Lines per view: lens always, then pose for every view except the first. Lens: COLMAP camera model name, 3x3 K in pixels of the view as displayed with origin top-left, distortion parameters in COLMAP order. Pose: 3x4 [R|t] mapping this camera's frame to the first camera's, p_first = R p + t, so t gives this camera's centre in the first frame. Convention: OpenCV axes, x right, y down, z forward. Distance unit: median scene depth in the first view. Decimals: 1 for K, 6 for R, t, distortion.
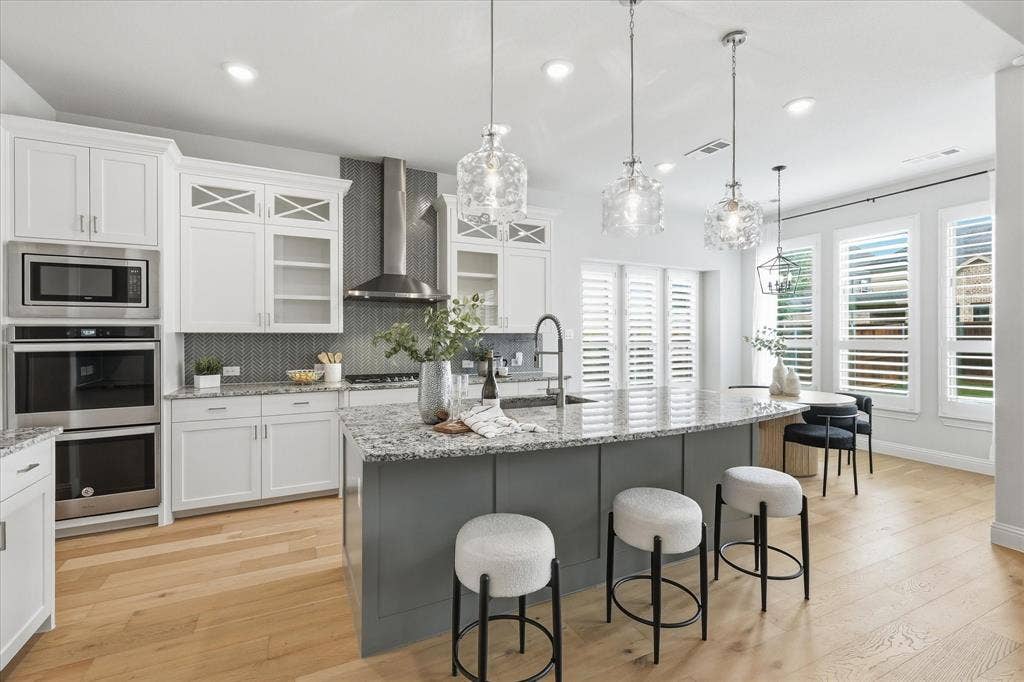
lens RADIAL K [[449.0, 0, 515.8], [0, 449.0, 335.8], [0, 0, 1]] dist [0.000648, 0.000086]
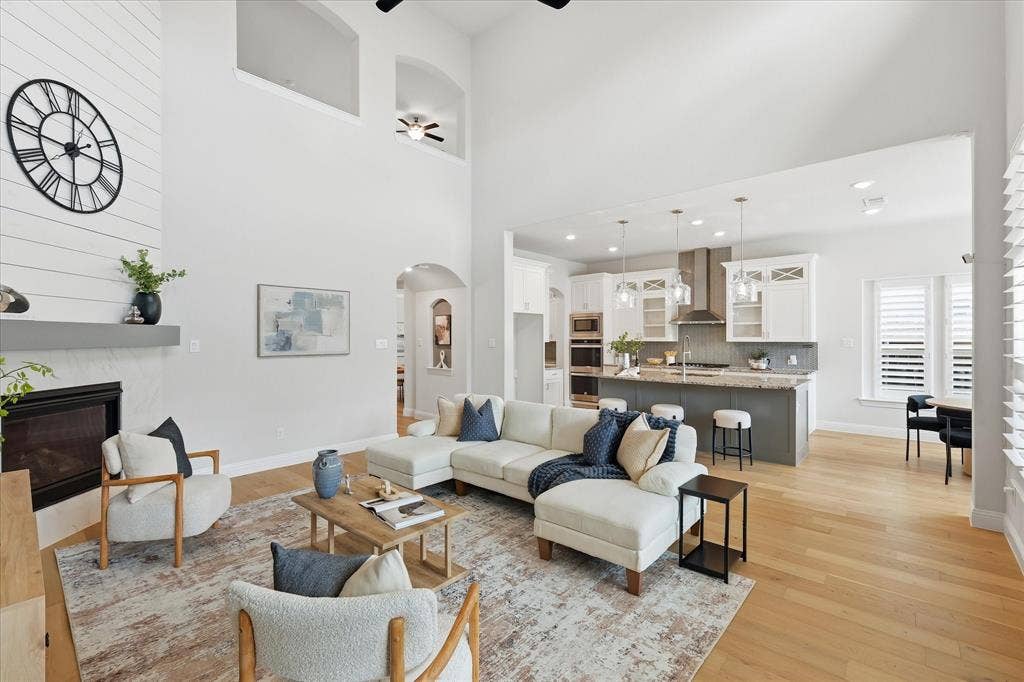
lens RADIAL K [[449.0, 0, 515.8], [0, 449.0, 335.8], [0, 0, 1]] dist [0.000648, 0.000086]
pose [[0.375643, -0.003682, -0.926757, 1.357443], [-0.002283, 0.999985, -0.004898, -0.023263], [0.926762, 0.003955, 0.375629, -0.474120]]
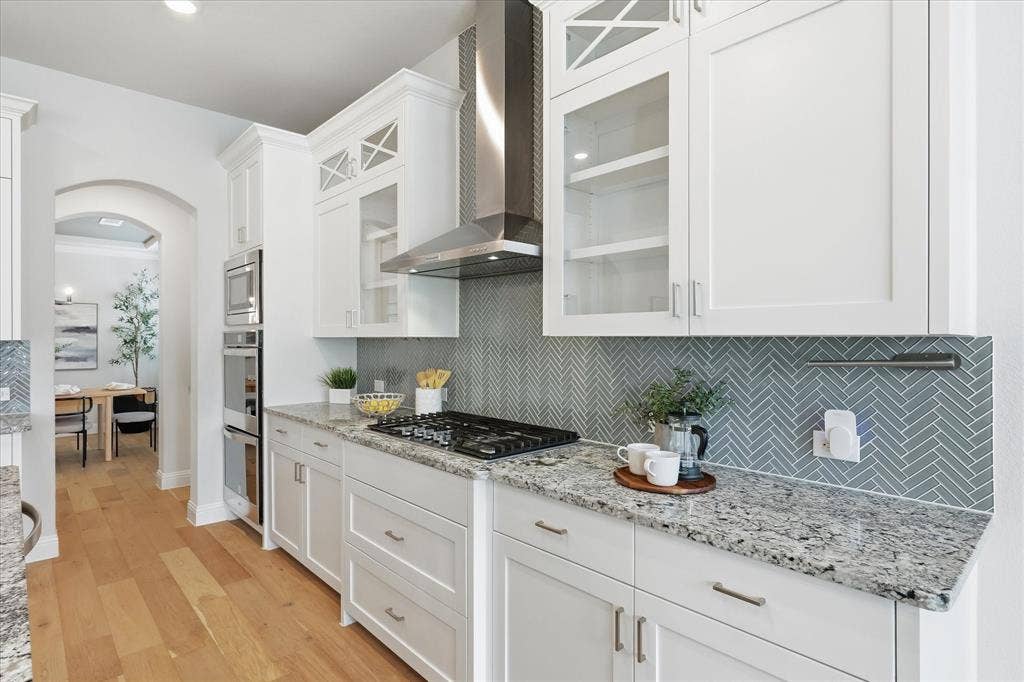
lens RADIAL K [[534.9, 0, 512.0], [0, 534.9, 341.0], [0, 0, 1]] dist [0.001487, 0.000059]
pose [[0.278556, 0.010676, -0.960361, 0.339166], [0.006545, 0.999894, 0.013014, -0.011981], [0.960398, -0.009911, 0.278456, 1.002883]]
